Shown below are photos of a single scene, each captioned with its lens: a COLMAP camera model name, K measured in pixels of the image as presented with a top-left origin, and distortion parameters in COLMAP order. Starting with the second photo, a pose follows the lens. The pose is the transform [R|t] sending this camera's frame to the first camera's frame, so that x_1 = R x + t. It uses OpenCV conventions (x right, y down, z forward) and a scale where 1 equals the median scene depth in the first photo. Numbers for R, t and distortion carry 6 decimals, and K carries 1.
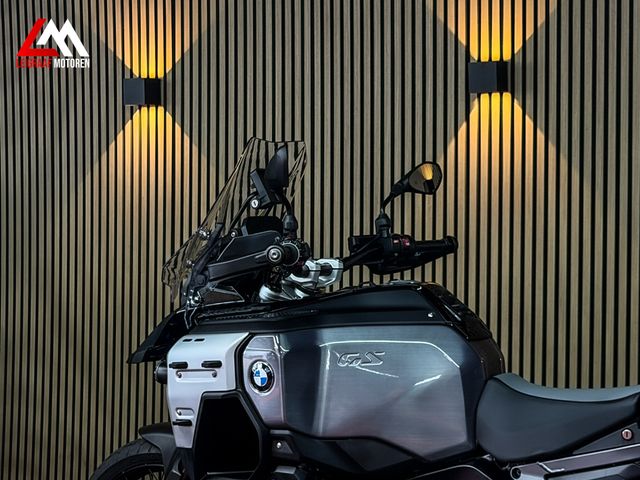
lens RADIAL K [[1422.4, 0, 326.3], [0, 1422.4, 252.2], [0, 0, 1]] dist [0.145883, 0.000000]
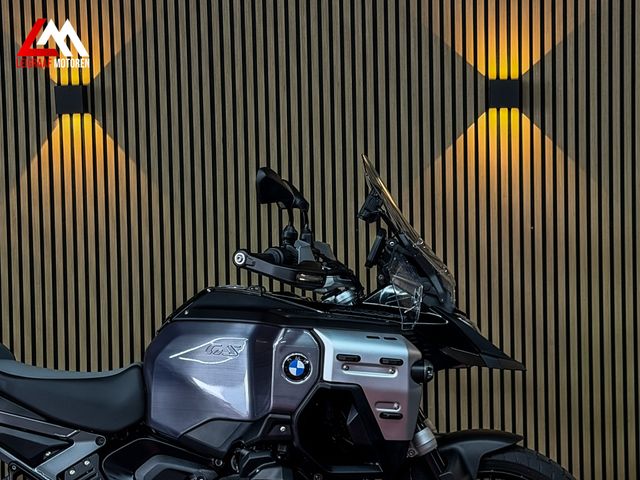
lens RADIAL K [[1454.4, 0, 324.4], [0, 1454.4, 245.6], [0, 0, 1]] dist [0.175661, 0.000000]
pose [[0.893888, -0.037874, 0.446688, -0.223317], [0.038856, 0.999221, 0.006966, -0.010973], [-0.446603, 0.011129, 0.894663, -0.092360]]
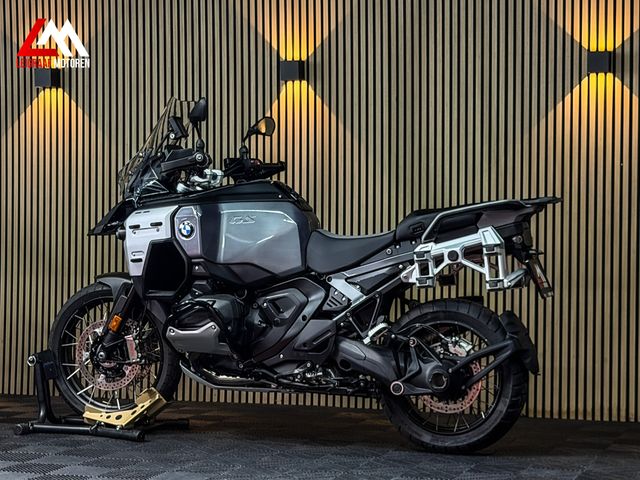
lens RADIAL K [[1422.4, 0, 322.1], [0, 1422.4, 243.1], [0, 0, 1]] dist [0.145883, 0.000000]
pose [[0.982706, -0.003132, 0.185147, -0.145649], [0.007026, 0.999768, -0.020383, 0.099088], [-0.185040, 0.021331, 0.982499, -0.537413]]
